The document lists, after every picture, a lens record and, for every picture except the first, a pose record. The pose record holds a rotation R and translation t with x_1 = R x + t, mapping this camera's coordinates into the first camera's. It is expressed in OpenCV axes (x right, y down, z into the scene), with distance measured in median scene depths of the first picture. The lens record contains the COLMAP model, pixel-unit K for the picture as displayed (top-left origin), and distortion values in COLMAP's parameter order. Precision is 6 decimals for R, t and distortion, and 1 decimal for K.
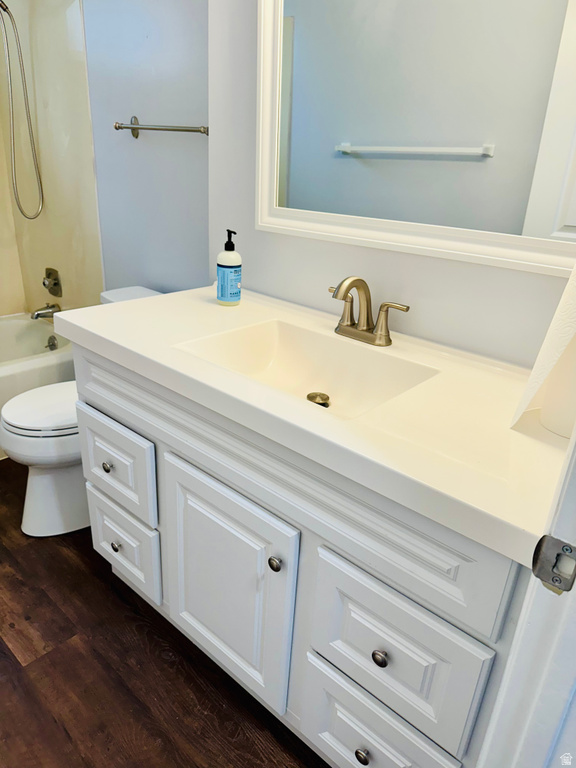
lens RADIAL K [[541.3, 0, 288.0], [0, 541.3, 384.0], [0, 0, 1]] dist [0.096850, -0.137037]
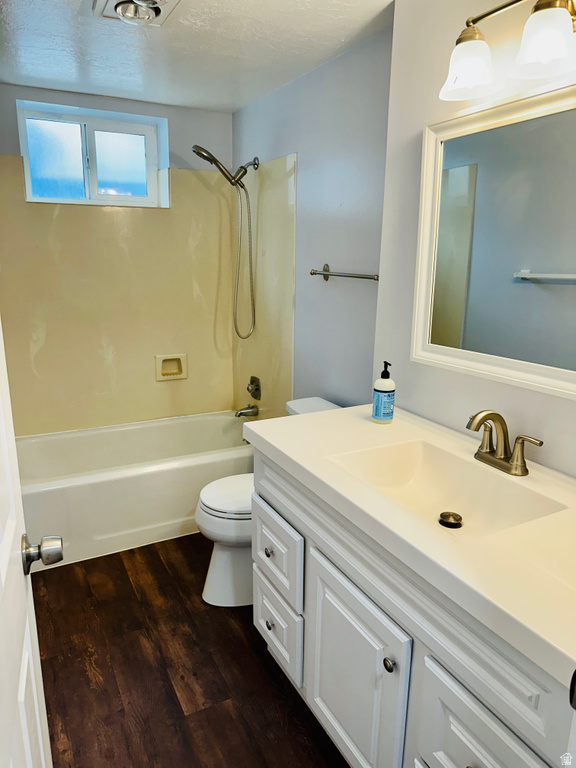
lens RADIAL K [[541.3, 0, 288.0], [0, 541.3, 384.0], [0, 0, 1]] dist [0.096850, -0.137037]
pose [[0.936513, 0.045570, -0.347659, 0.103429], [-0.105587, 0.982146, -0.155691, -0.027432], [0.334357, 0.182515, 0.924605, -0.151781]]
